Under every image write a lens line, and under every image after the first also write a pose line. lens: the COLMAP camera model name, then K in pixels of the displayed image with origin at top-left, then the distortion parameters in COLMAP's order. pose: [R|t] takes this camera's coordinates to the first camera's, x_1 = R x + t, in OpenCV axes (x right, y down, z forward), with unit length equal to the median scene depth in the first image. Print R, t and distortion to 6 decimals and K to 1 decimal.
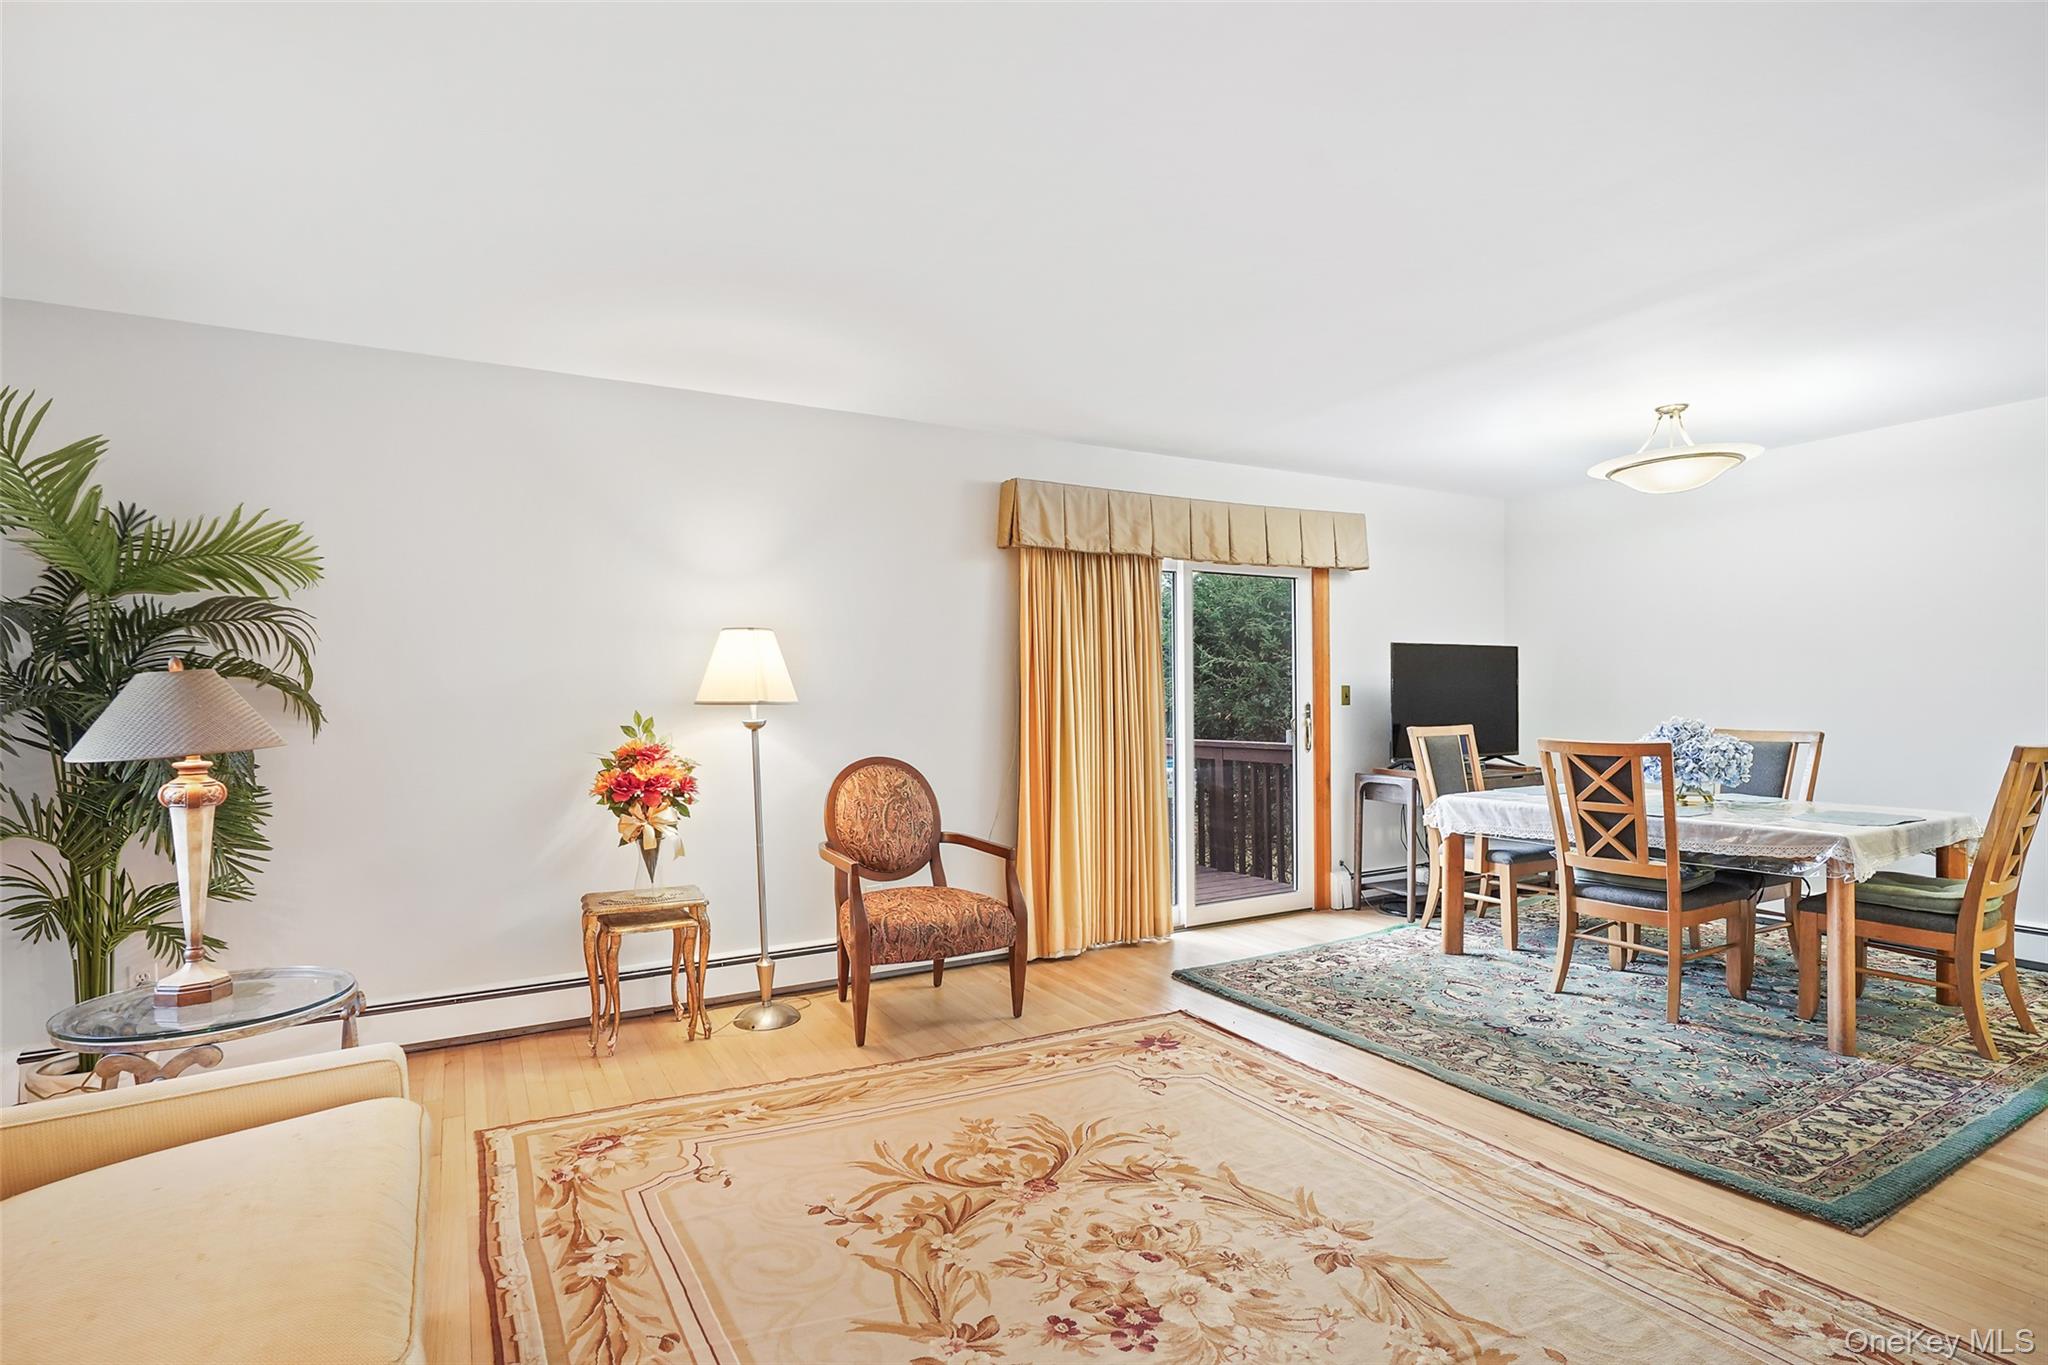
lens RADIAL K [[989.4, 0, 1029.1], [0, 989.4, 704.8], [0, 0, 1]] dist [-0.003243, -0.000015]
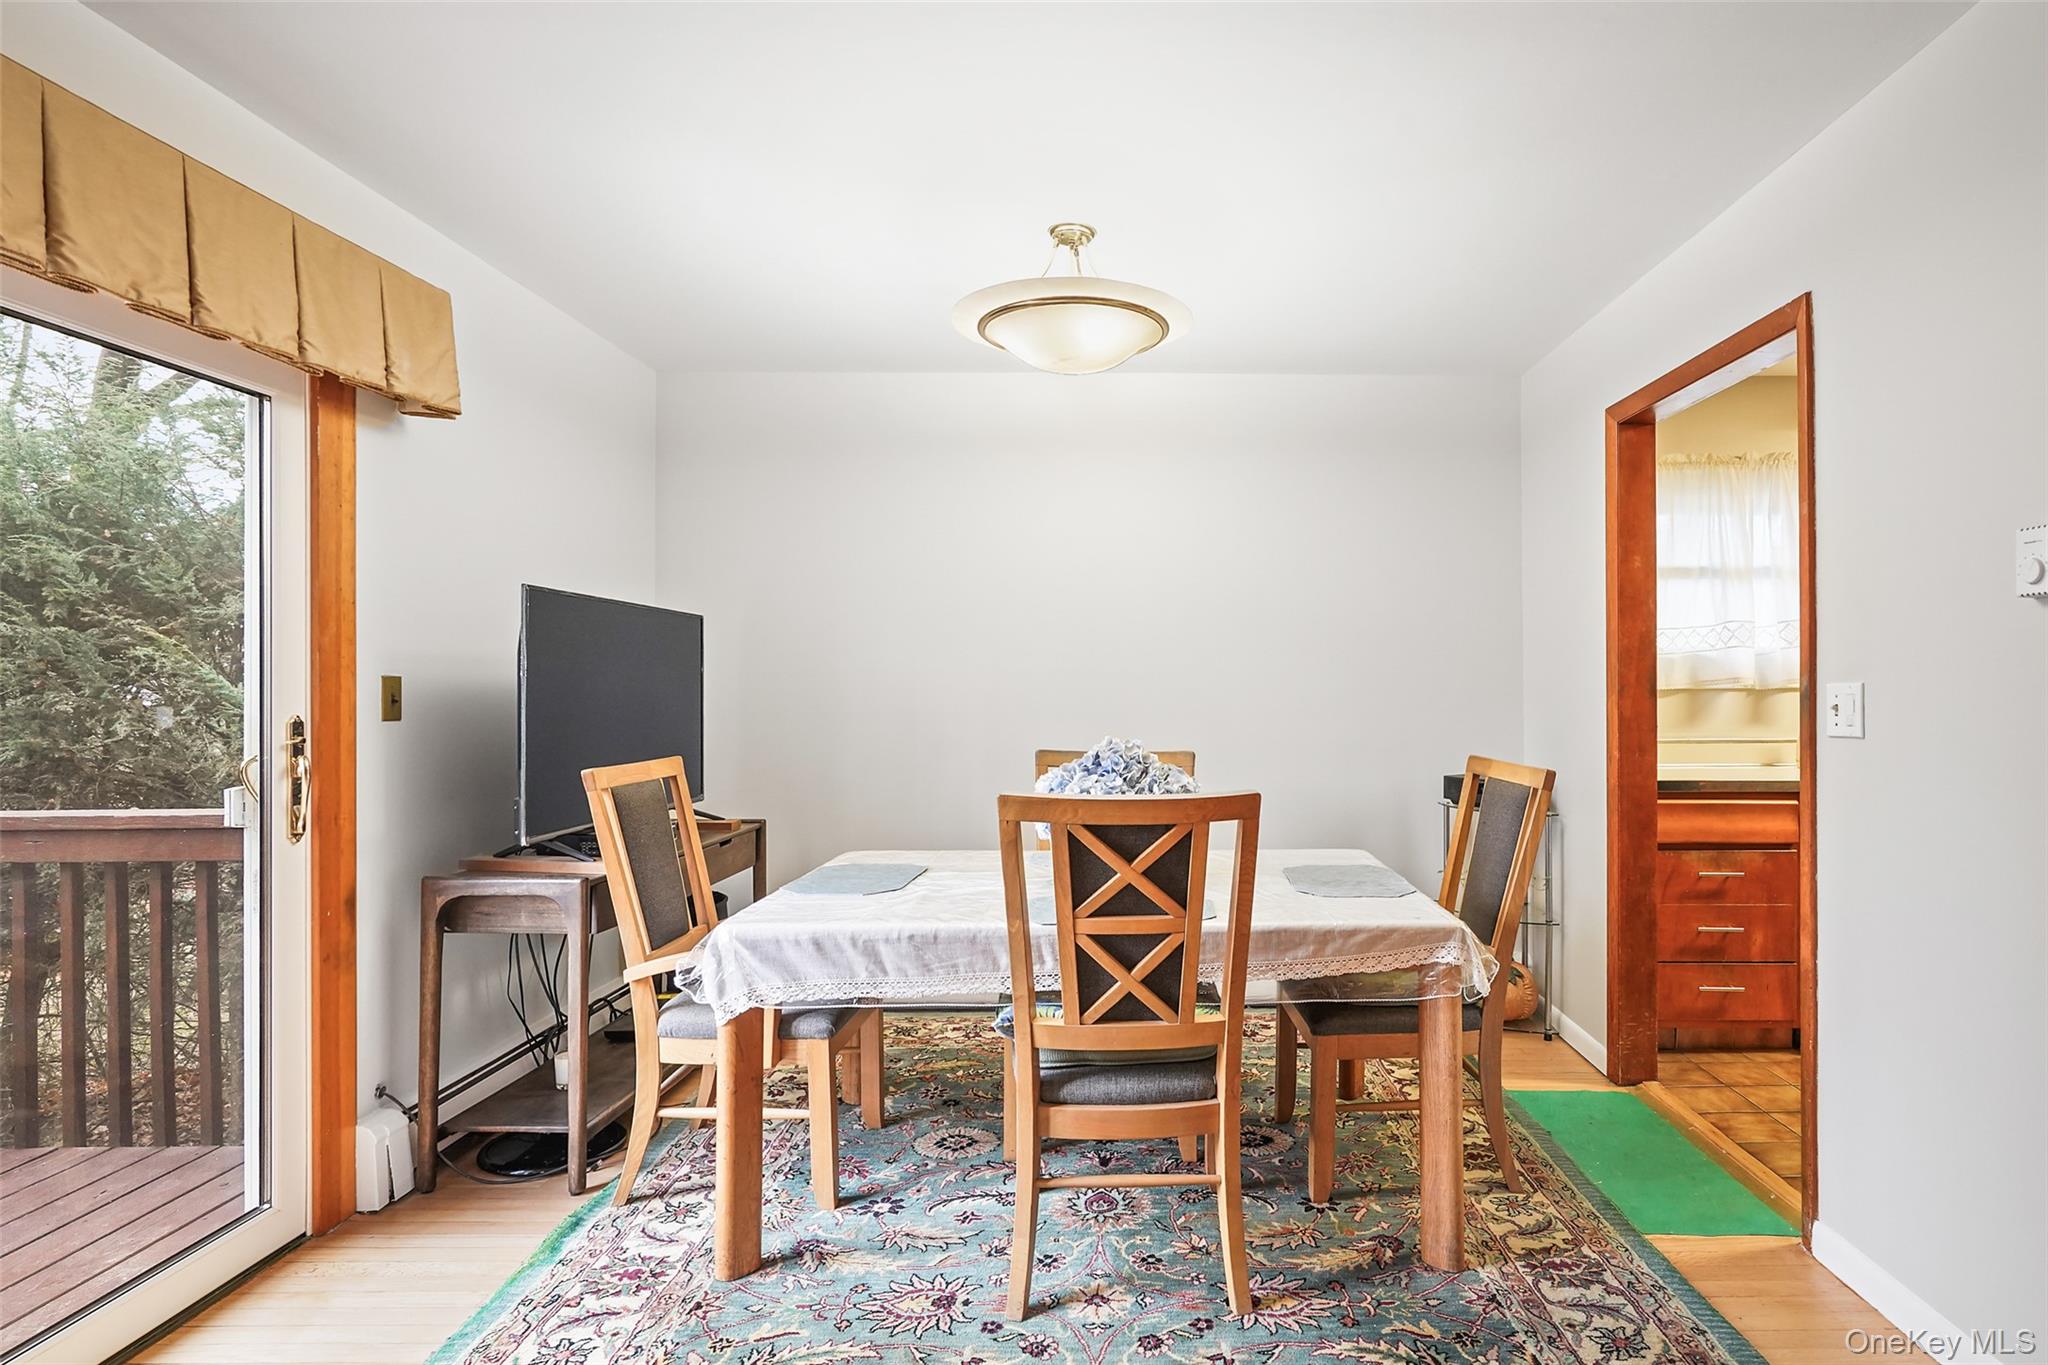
lens RADIAL K [[968.3, 0, 1024.0], [0, 968.3, 682.5], [0, 0, 1]] dist [-0.003678, -0.000226]
pose [[0.485767, 0.015103, 0.873958, 0.132627], [0.003430, 0.999810, -0.019185, -0.011891], [-0.874082, 0.012317, 0.485623, 0.876919]]
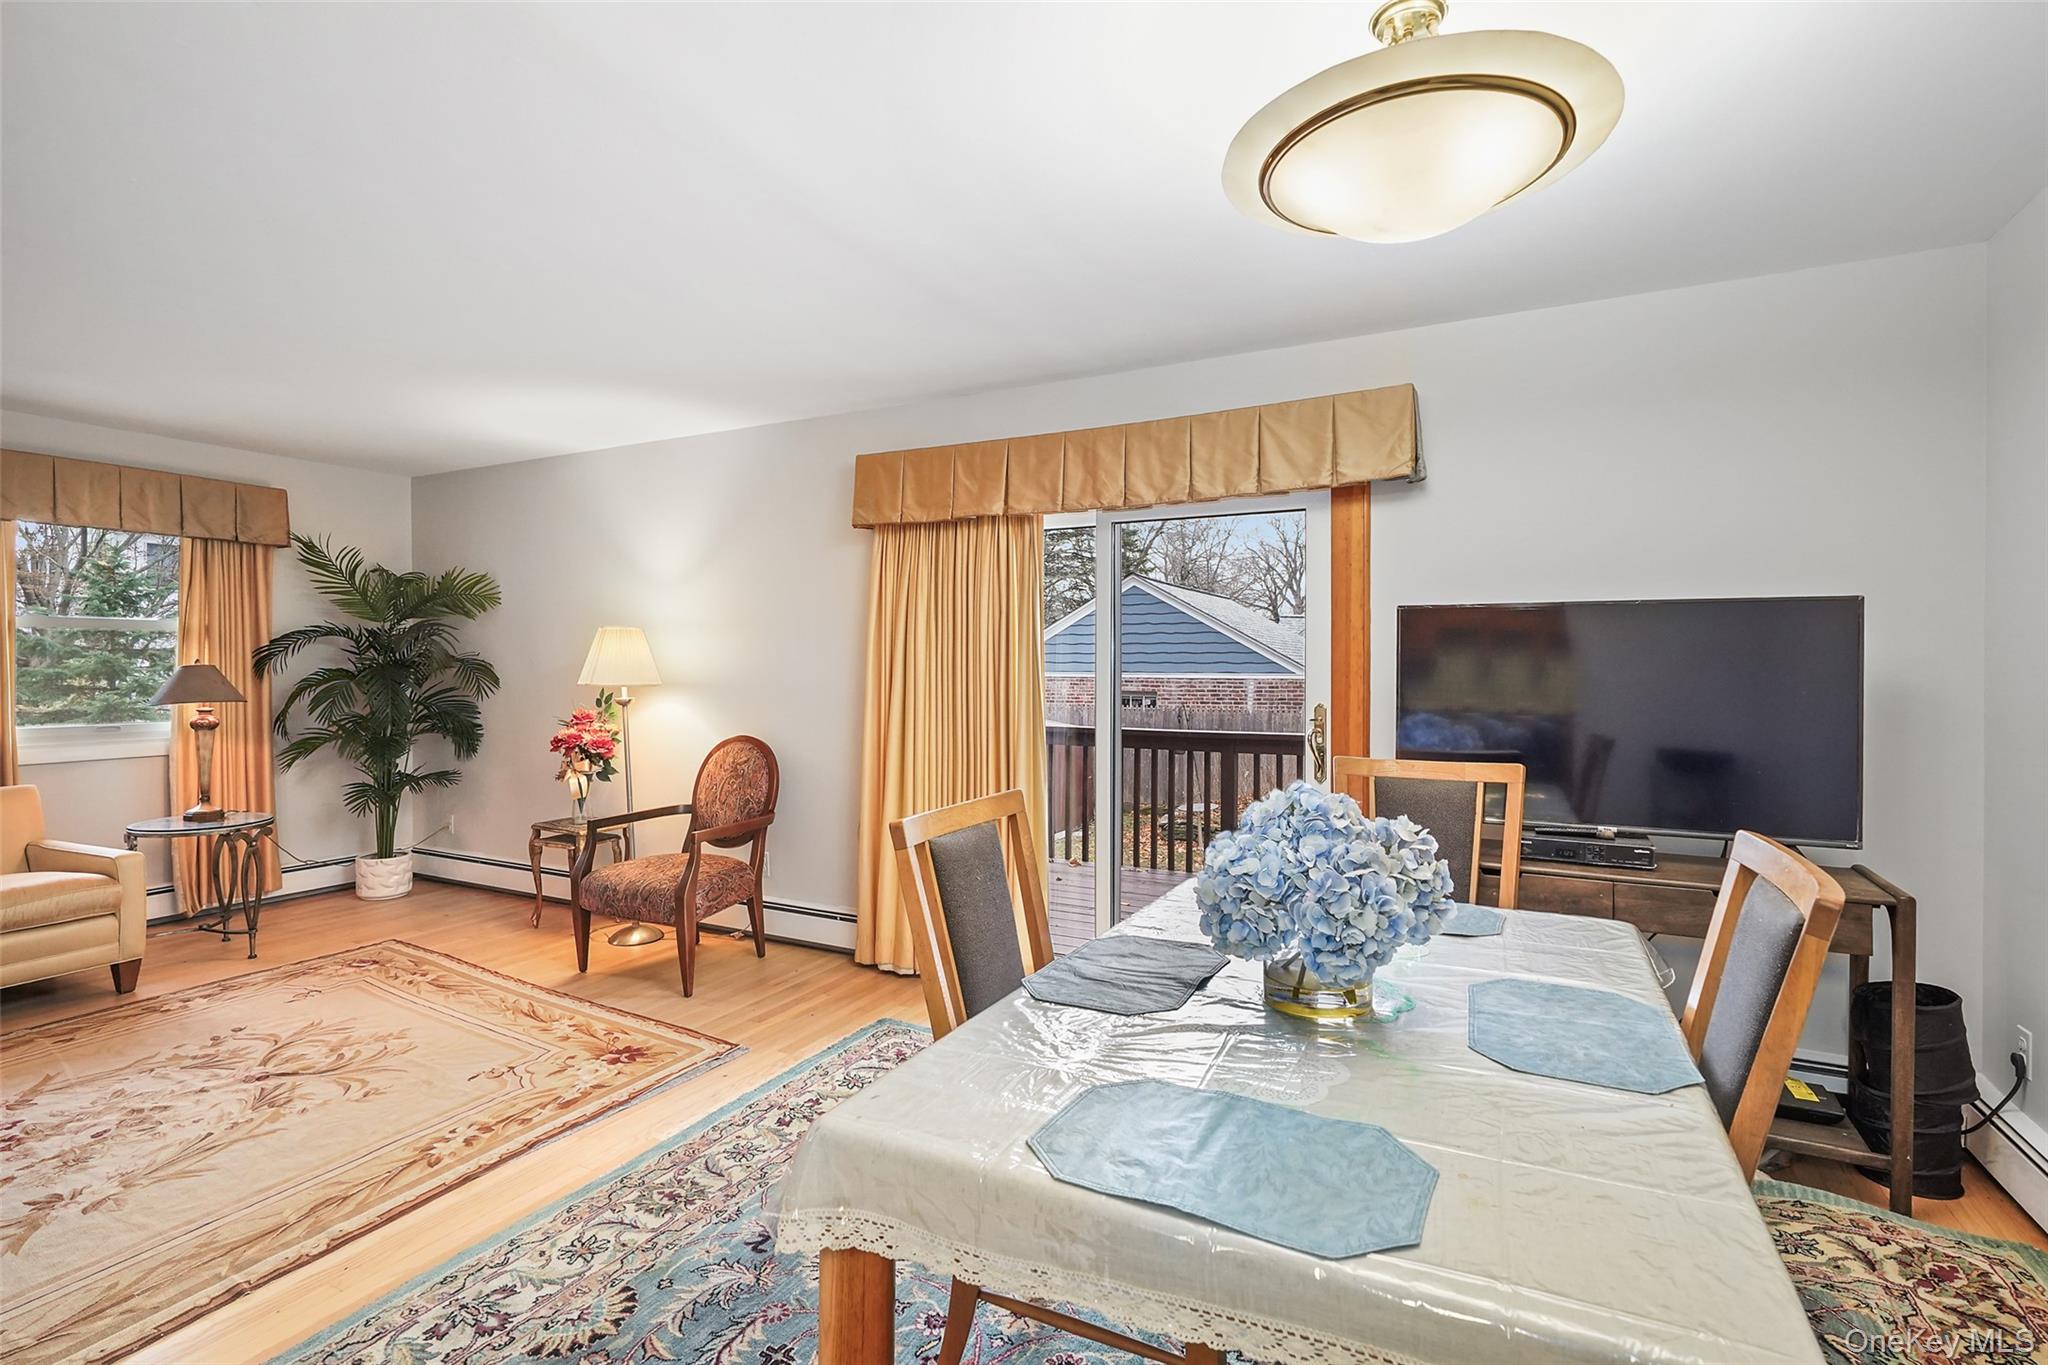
lens RADIAL K [[960.5, 0, 1002.2], [0, 960.5, 665.7], [0, 0, 1]] dist [0.001209, 0.000368]
pose [[0.536625, 0.011261, -0.843746, 1.055895], [-0.014849, 0.999882, 0.003901, -0.040004], [0.843690, 0.010436, 0.536728, 0.772331]]
